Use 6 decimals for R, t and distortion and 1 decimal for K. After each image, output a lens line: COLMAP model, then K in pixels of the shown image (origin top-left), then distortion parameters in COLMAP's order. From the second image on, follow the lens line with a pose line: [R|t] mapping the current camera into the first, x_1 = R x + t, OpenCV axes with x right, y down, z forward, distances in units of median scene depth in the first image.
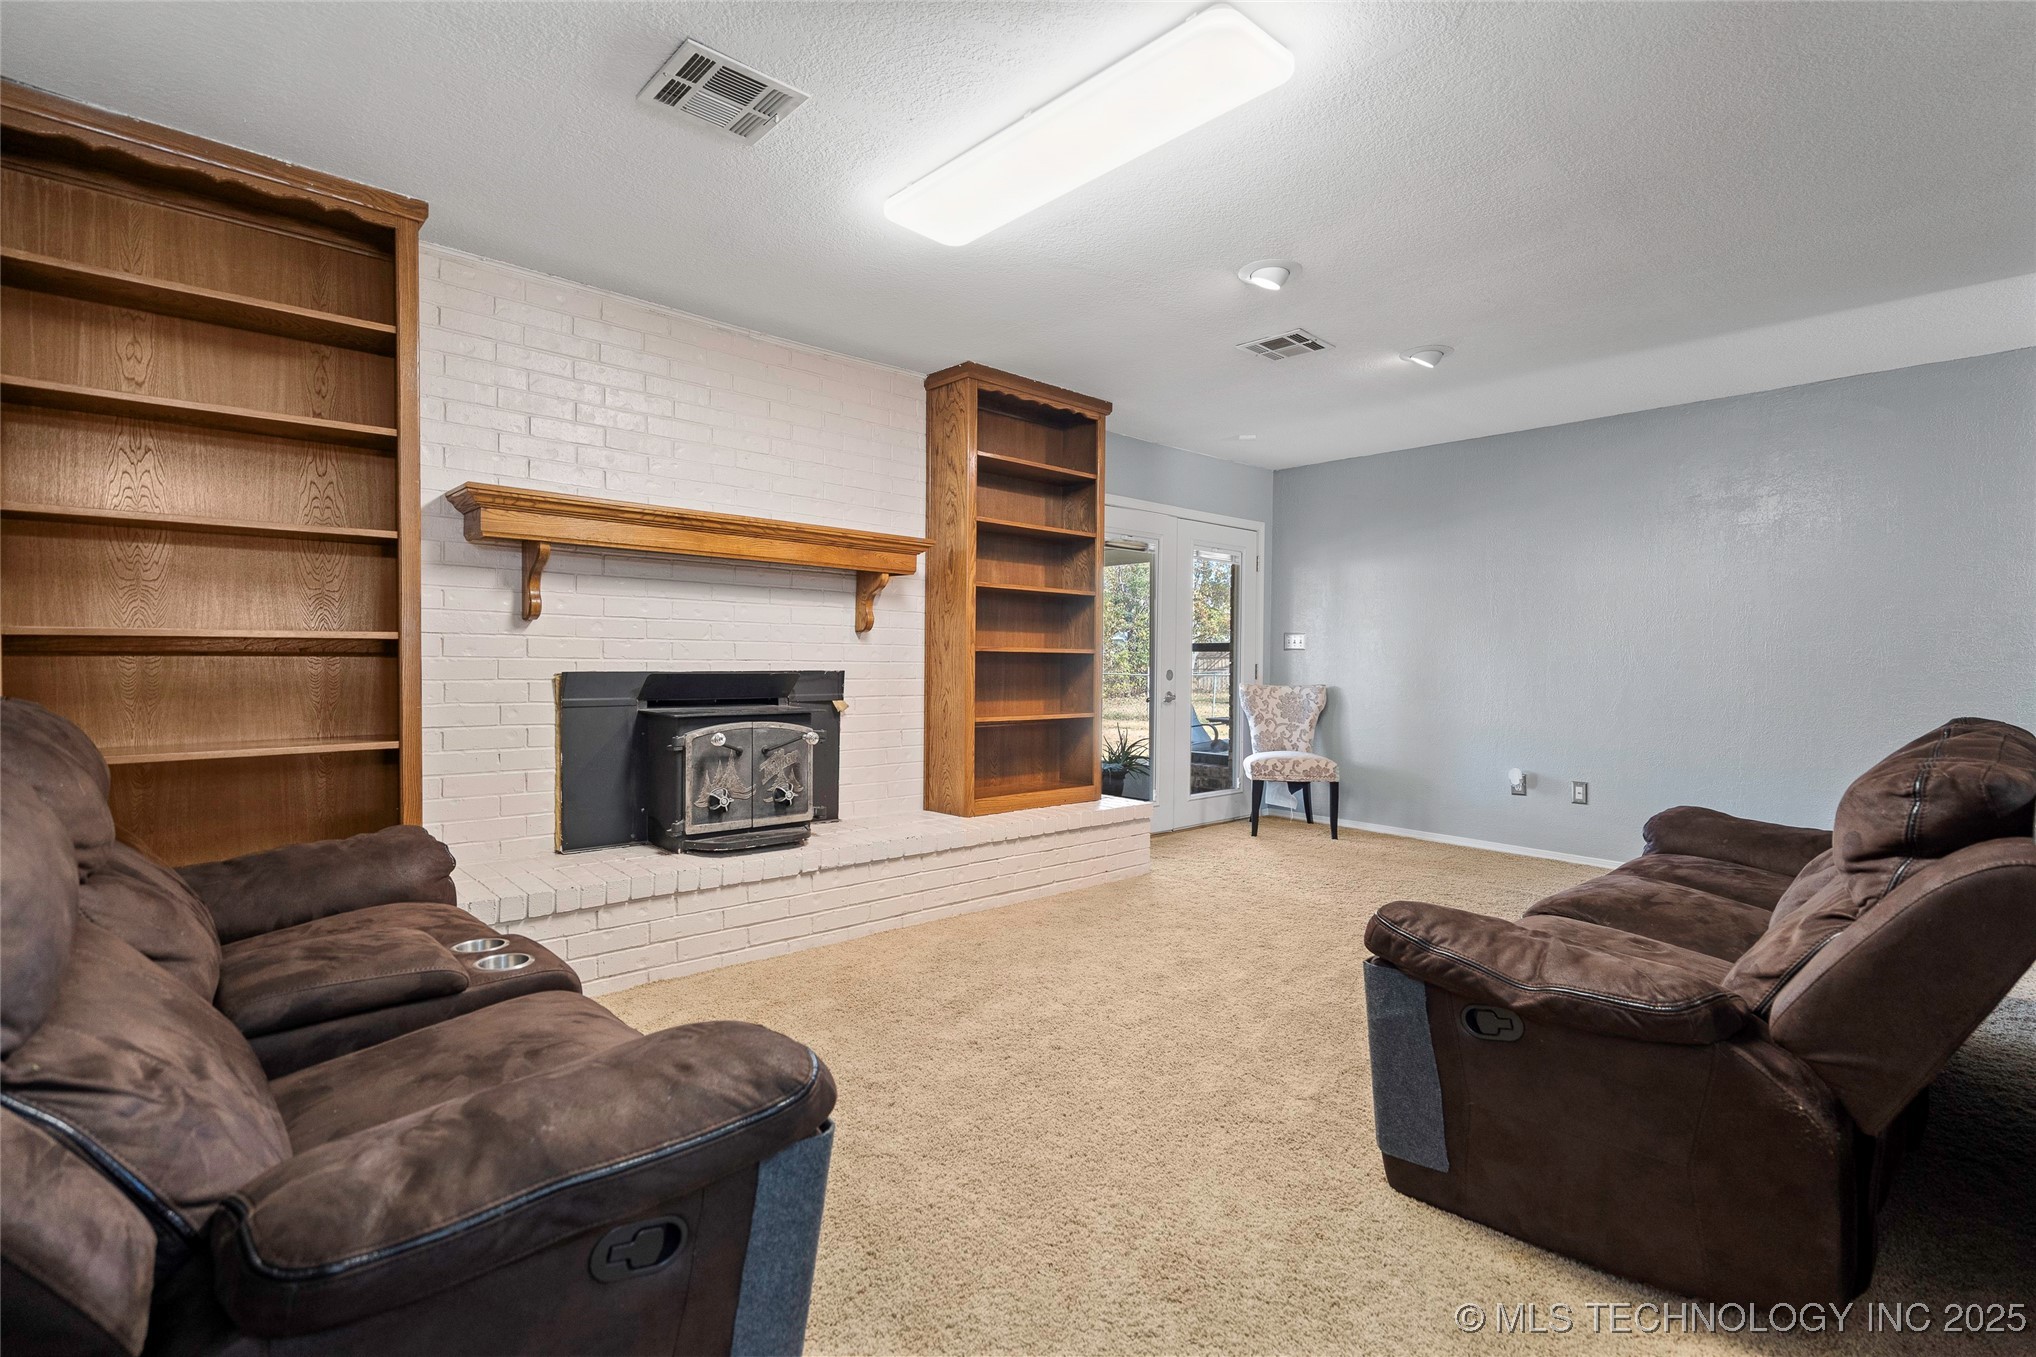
lens RADIAL K [[949.7, 0, 1021.4], [0, 949.7, 674.5], [0, 0, 1]] dist [0.001104, 0.000546]
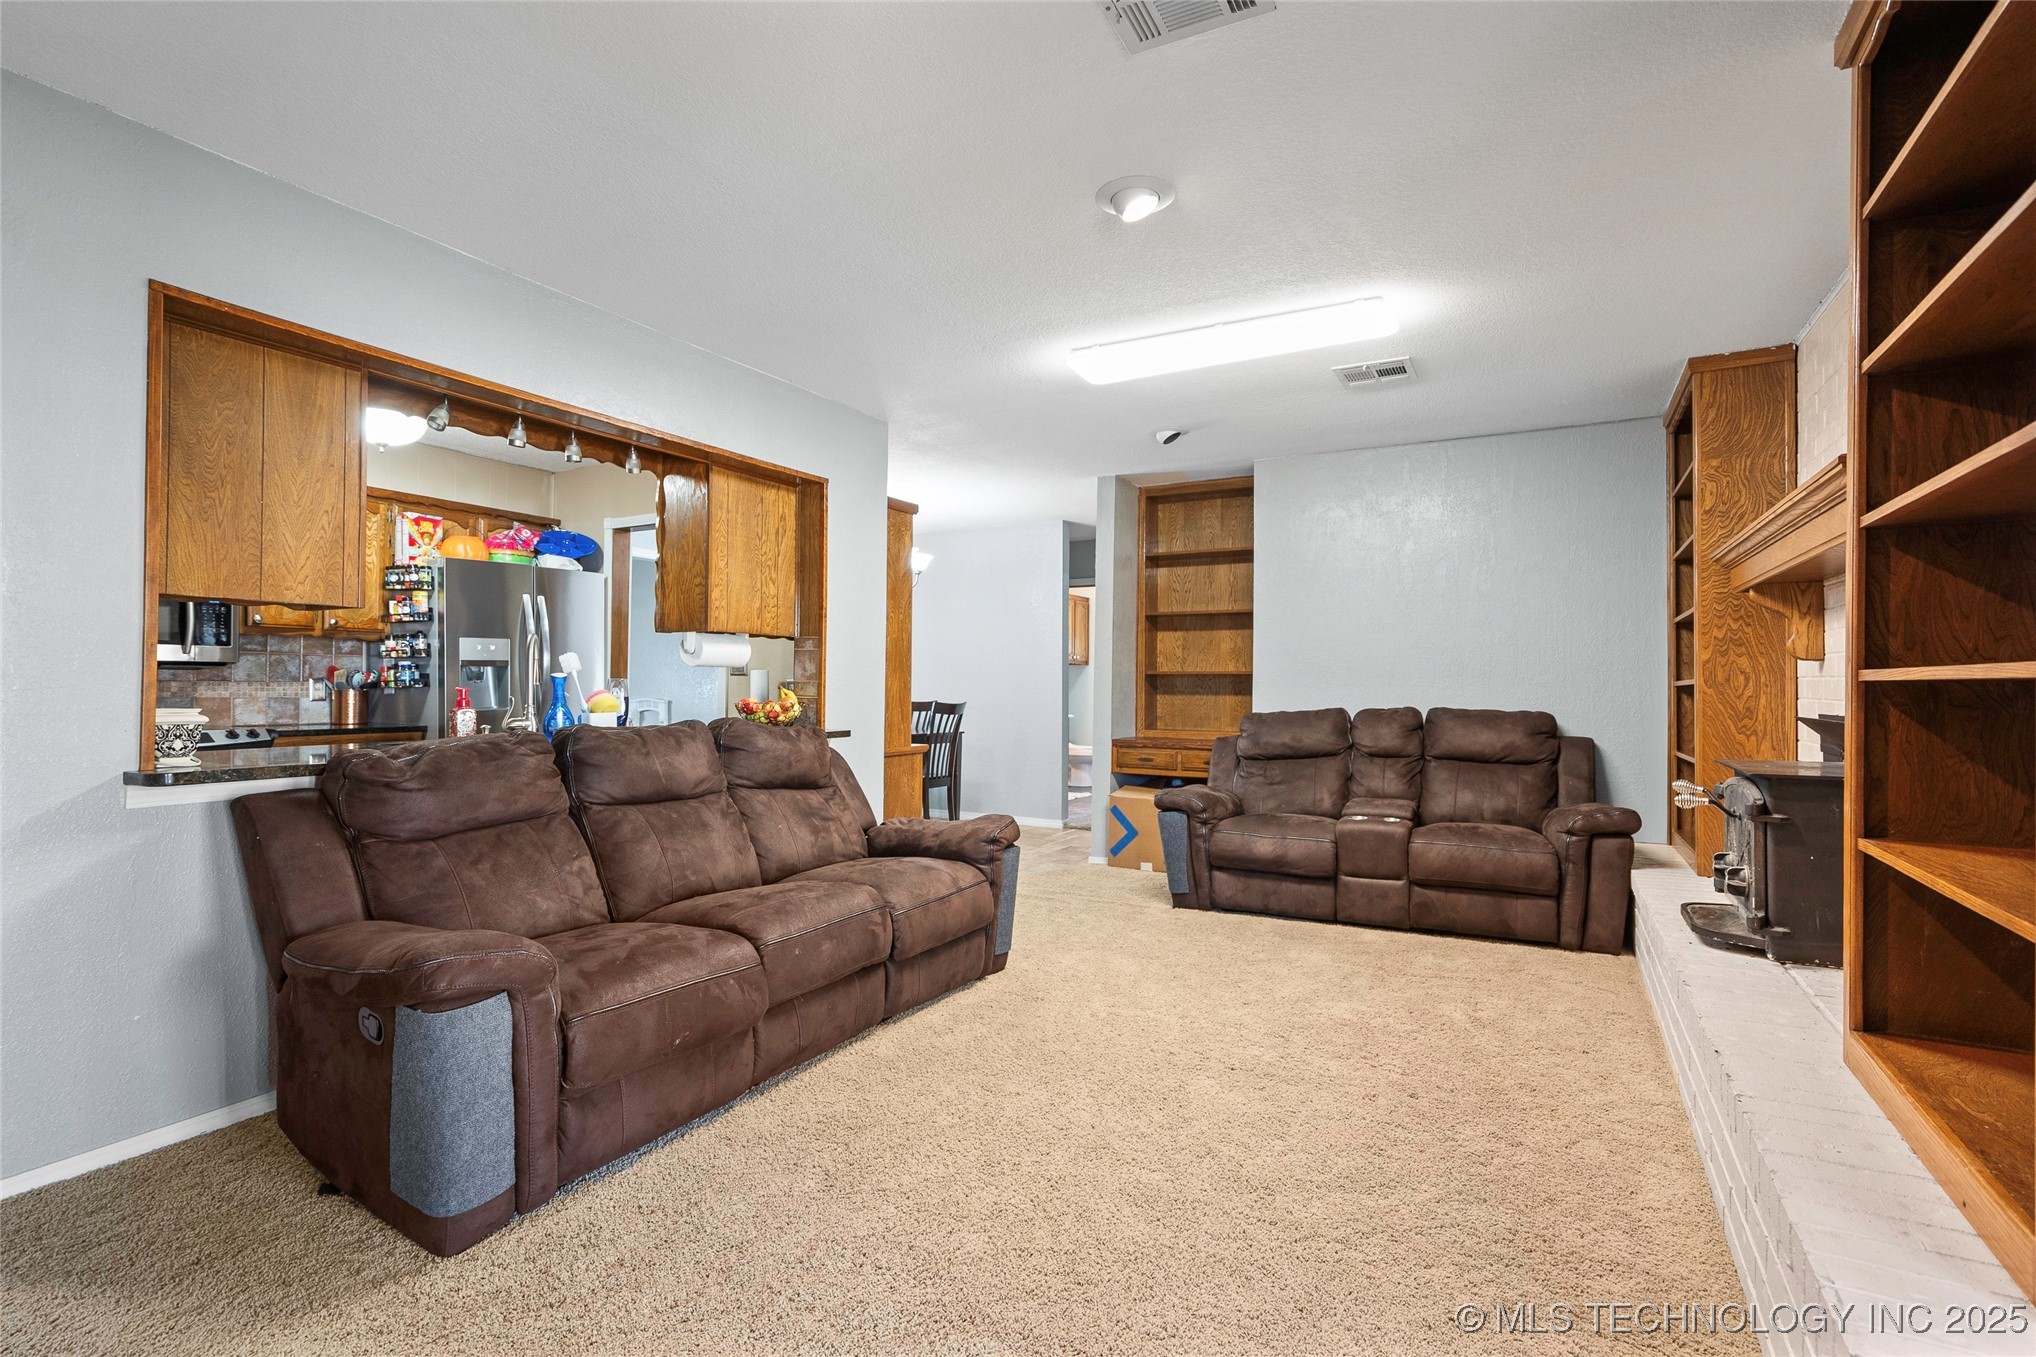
lens RADIAL K [[949.7, 0, 1024.5], [0, 949.7, 684.2], [0, 0, 1]] dist [0.001104, 0.000546]
pose [[-0.949379, -0.020089, -0.313490, 0.475075], [-0.025361, 0.999597, 0.012747, -0.021330], [0.313108, 0.020052, -0.949506, 1.389807]]
